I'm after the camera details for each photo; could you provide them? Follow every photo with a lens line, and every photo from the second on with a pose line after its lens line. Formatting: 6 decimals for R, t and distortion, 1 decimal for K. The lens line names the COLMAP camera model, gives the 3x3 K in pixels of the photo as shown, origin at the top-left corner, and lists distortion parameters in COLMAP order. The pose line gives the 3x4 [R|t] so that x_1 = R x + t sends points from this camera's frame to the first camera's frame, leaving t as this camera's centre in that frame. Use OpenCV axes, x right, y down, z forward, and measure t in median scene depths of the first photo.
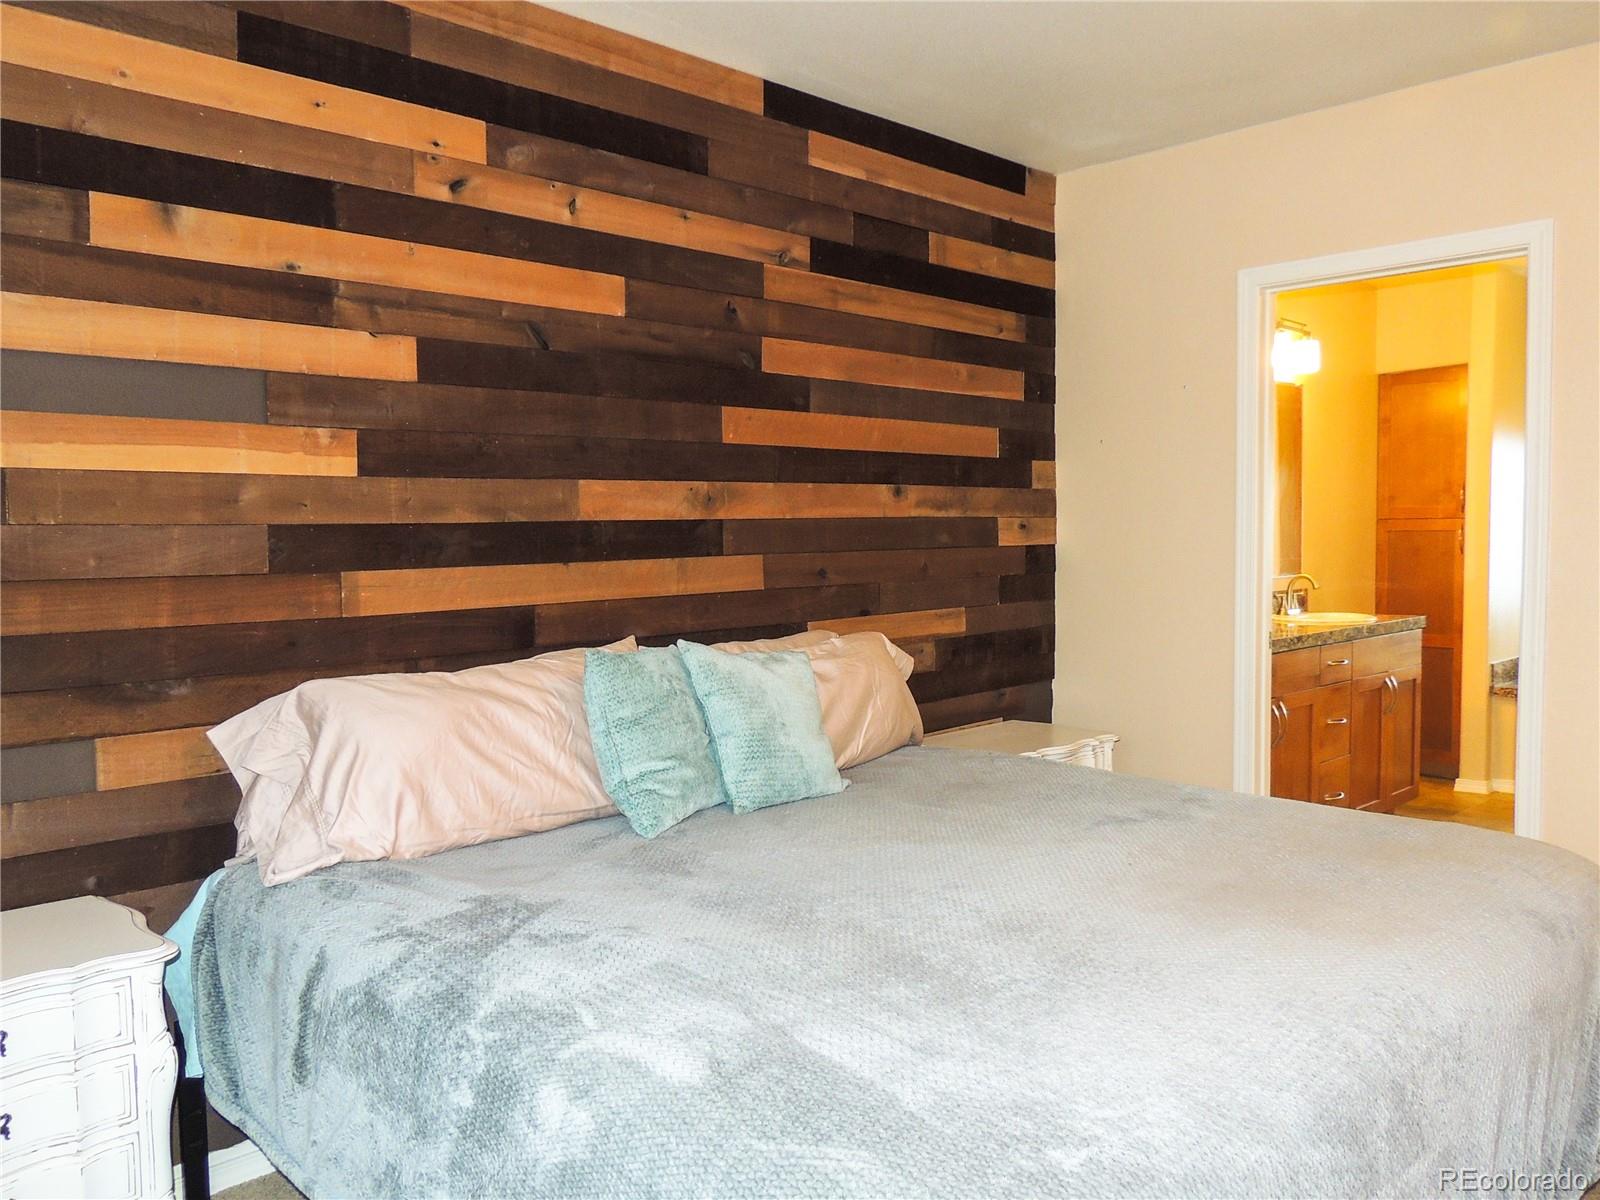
lens RADIAL K [[1211.8, 0, 802.1], [0, 1211.8, 608.8], [0, 0, 1]] dist [-0.009351, -0.001600]
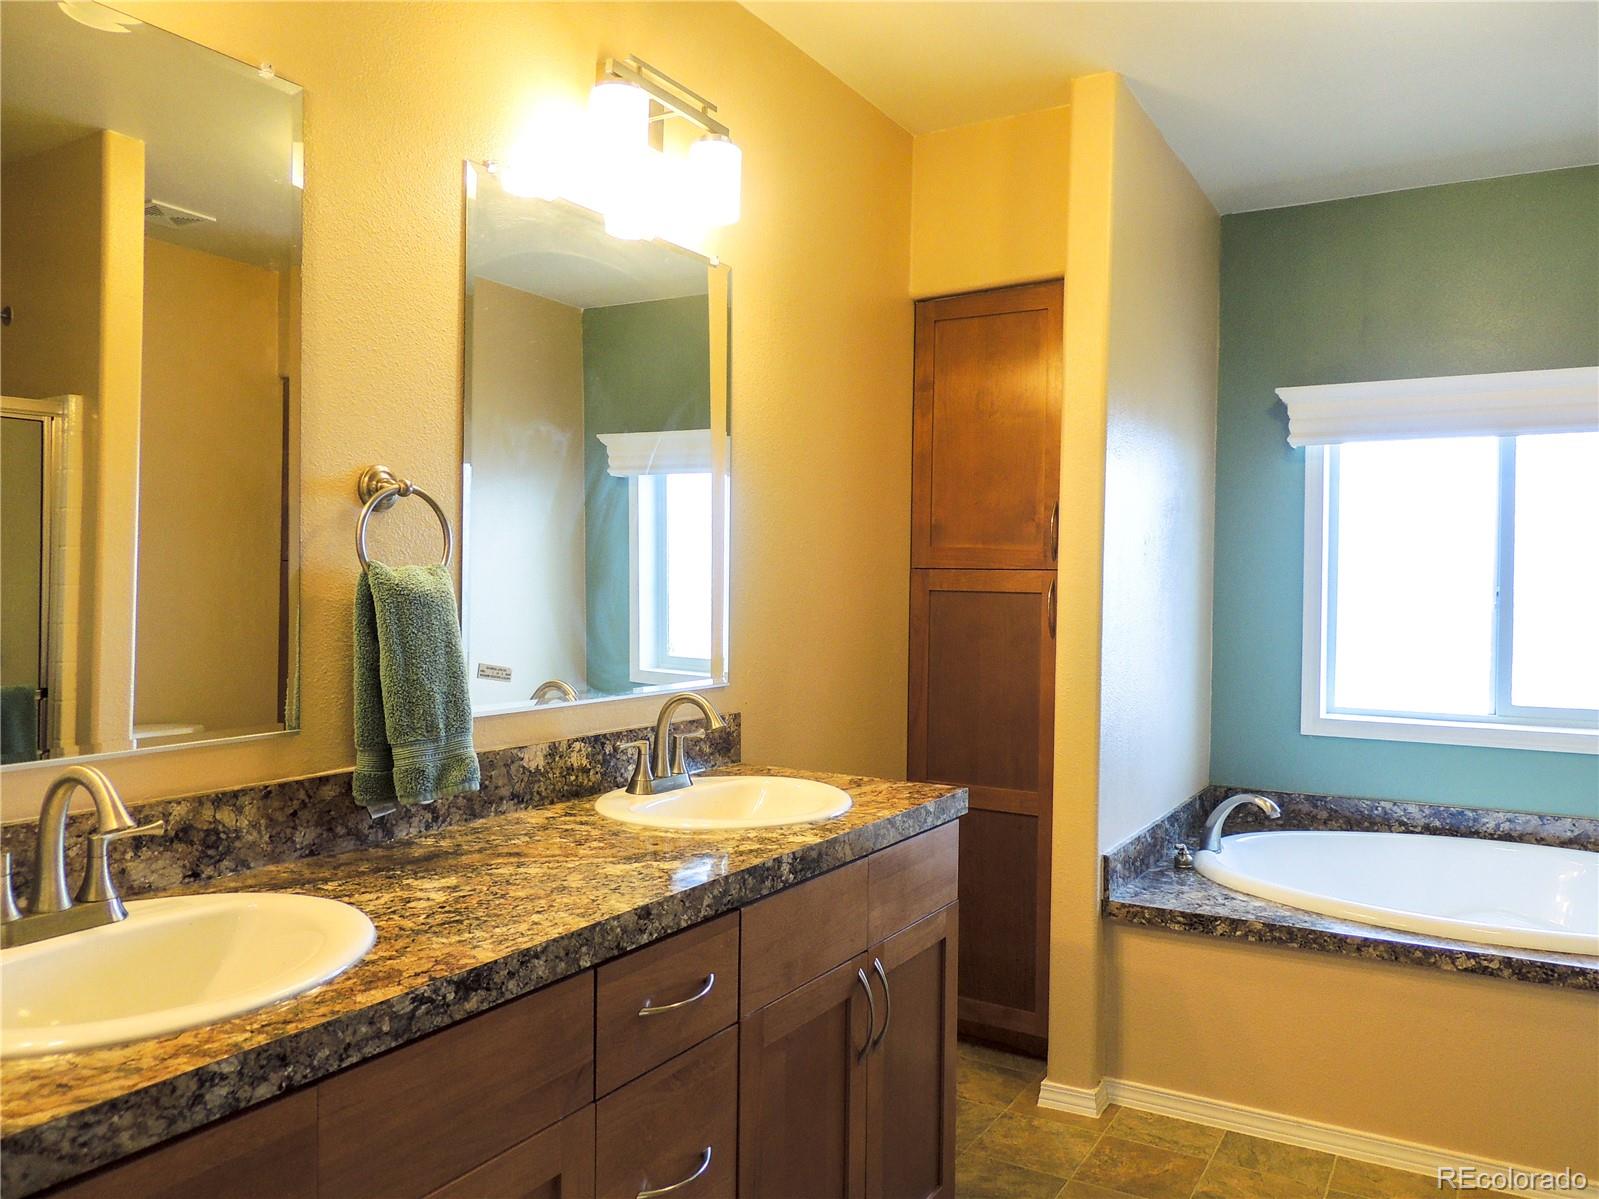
lens RADIAL K [[1211.1, 0, 788.4], [0, 1211.1, 598.1], [0, 0, 1]] dist [-0.009351, -0.001600]
pose [[0.964848, 0.024107, 0.261700, 0.300383], [-0.012295, 0.998834, -0.046681, -0.037596], [-0.262520, 0.041822, 0.964020, 0.528717]]
